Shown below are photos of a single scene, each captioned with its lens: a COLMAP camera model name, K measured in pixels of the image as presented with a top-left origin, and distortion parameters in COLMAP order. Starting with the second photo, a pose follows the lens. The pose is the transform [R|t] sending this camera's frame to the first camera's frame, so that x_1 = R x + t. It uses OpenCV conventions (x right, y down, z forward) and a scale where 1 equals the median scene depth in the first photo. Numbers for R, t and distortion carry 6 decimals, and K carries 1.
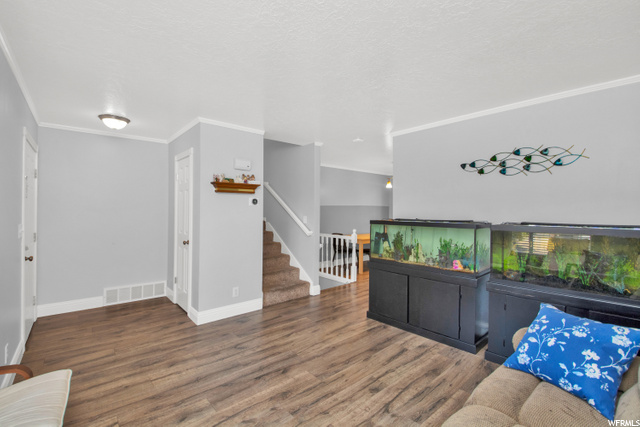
lens RADIAL K [[289.2, 0, 316.3], [0, 289.2, 211.3], [0, 0, 1]] dist [0.029861, -0.026988]
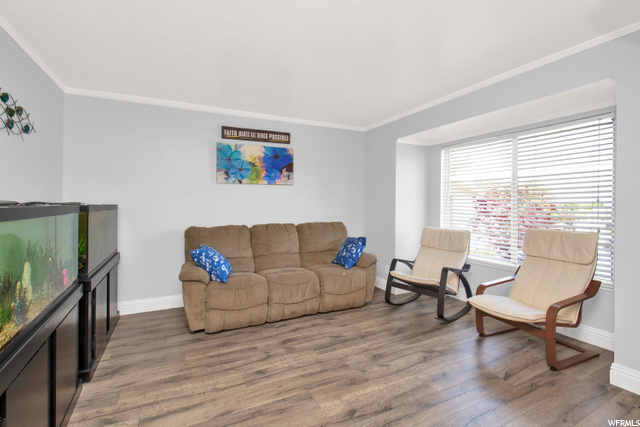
lens RADIAL K [[292.5, 0, 318.0], [0, 292.5, 199.4], [0, 0, 1]] dist [0.028046, -0.028114]
pose [[-0.970287, -0.000792, 0.241956, -0.173853], [-0.002807, 0.999964, -0.007982, 0.032028], [-0.241941, -0.008424, -0.970254, 1.485004]]
